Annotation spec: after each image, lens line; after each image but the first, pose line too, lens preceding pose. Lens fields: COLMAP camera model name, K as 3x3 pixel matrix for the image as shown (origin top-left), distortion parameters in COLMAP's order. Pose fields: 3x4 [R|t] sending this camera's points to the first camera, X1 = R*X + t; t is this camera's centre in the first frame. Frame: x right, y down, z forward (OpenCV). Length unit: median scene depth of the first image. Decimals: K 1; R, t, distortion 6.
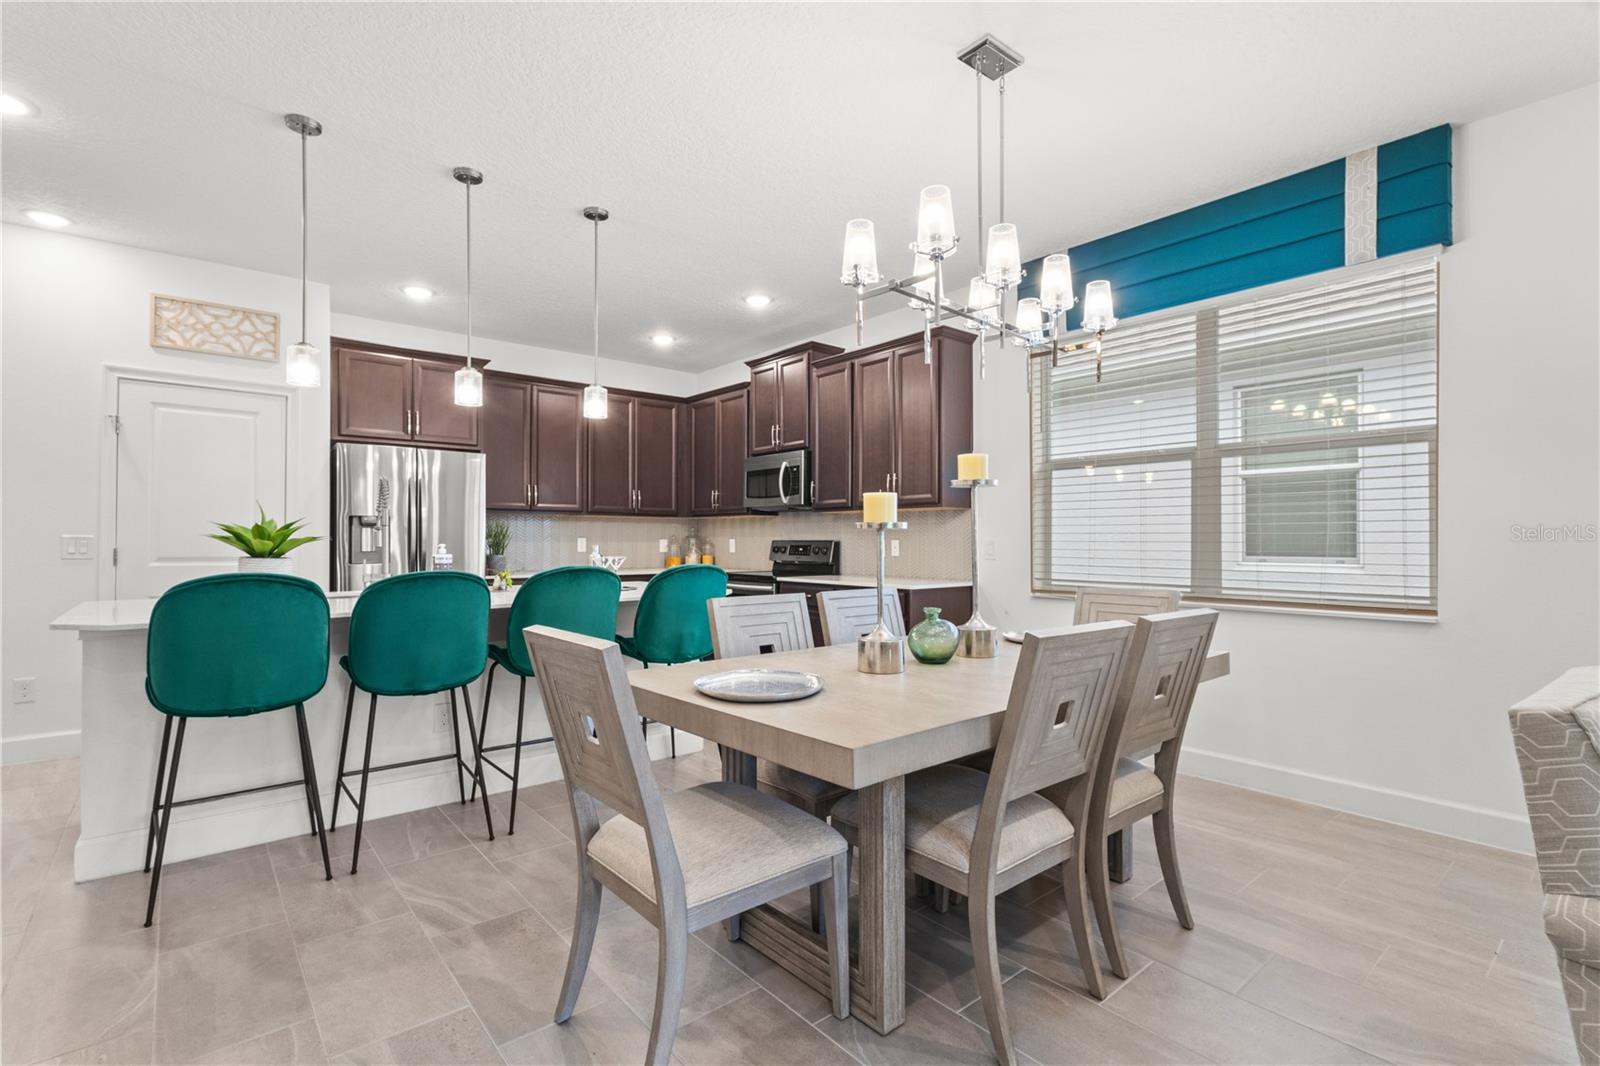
lens RADIAL K [[741.1, 0, 798.4], [0, 741.1, 539.2], [0, 0, 1]] dist [0.000215, 0.001678]
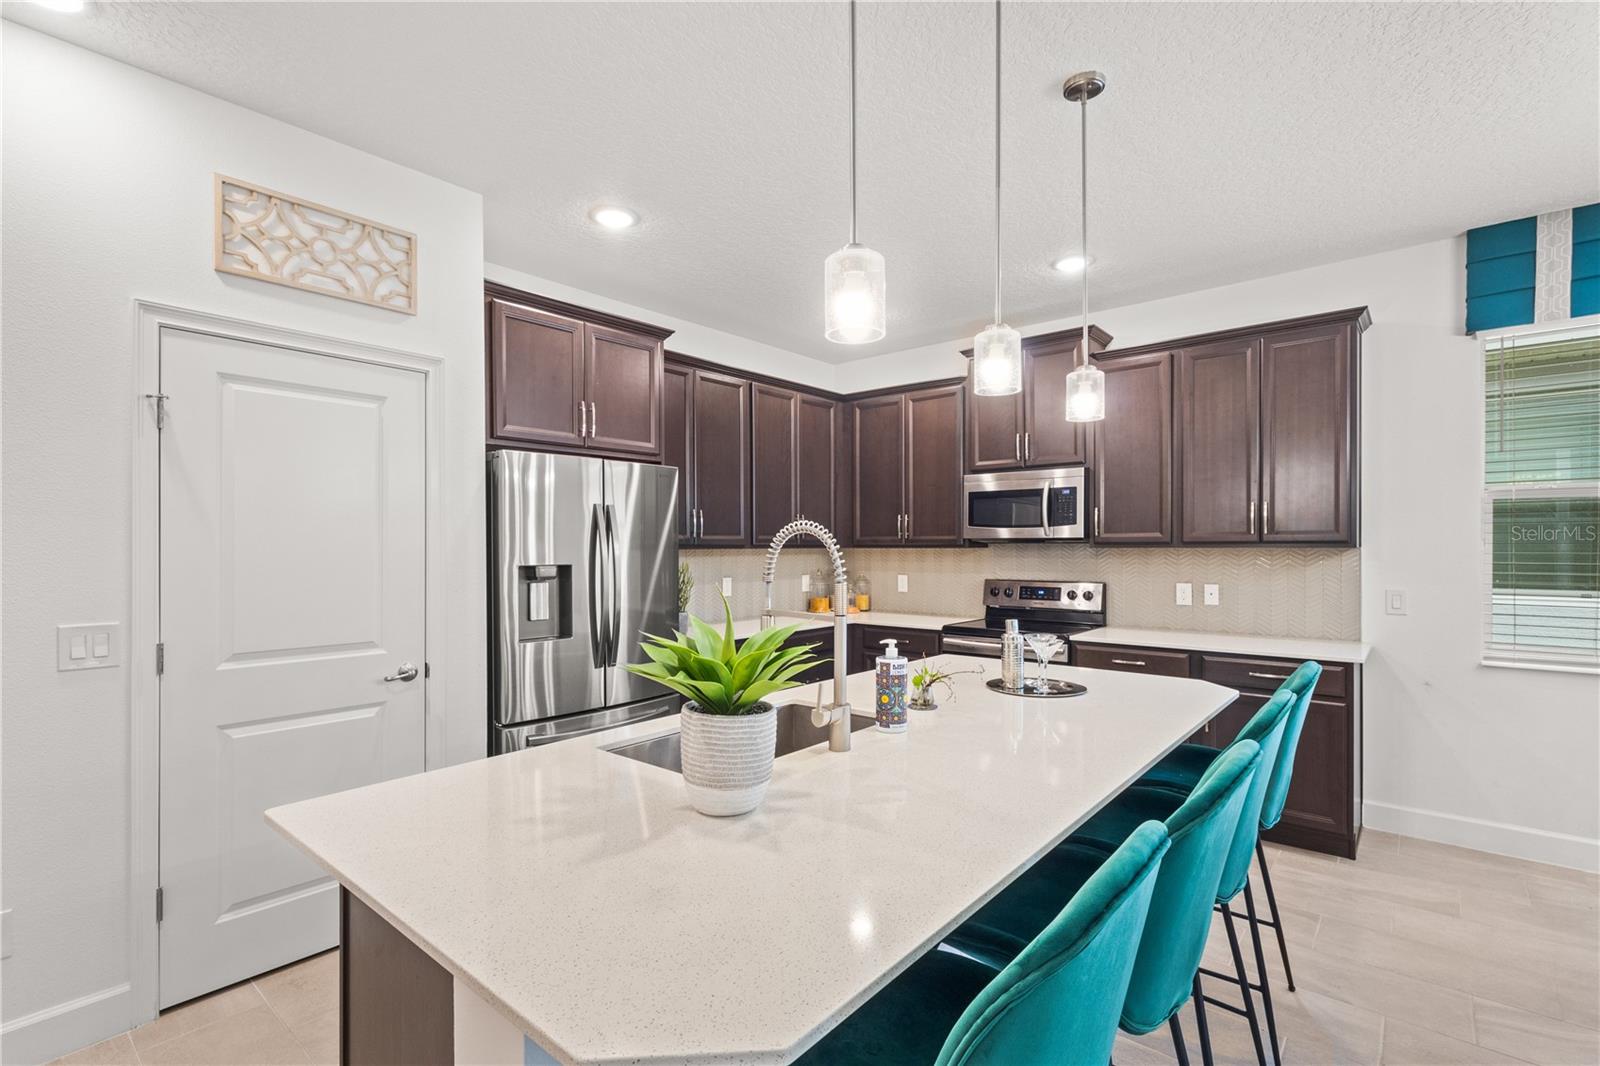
lens RADIAL K [[741.1, 0, 794.7], [0, 741.1, 551.7], [0, 0, 1]] dist [0.000215, 0.001678]
pose [[0.986660, -0.006770, 0.162653, -0.502790], [0.004940, 0.999920, 0.011651, -0.052636], [-0.162719, -0.010692, 0.986614, 0.359225]]
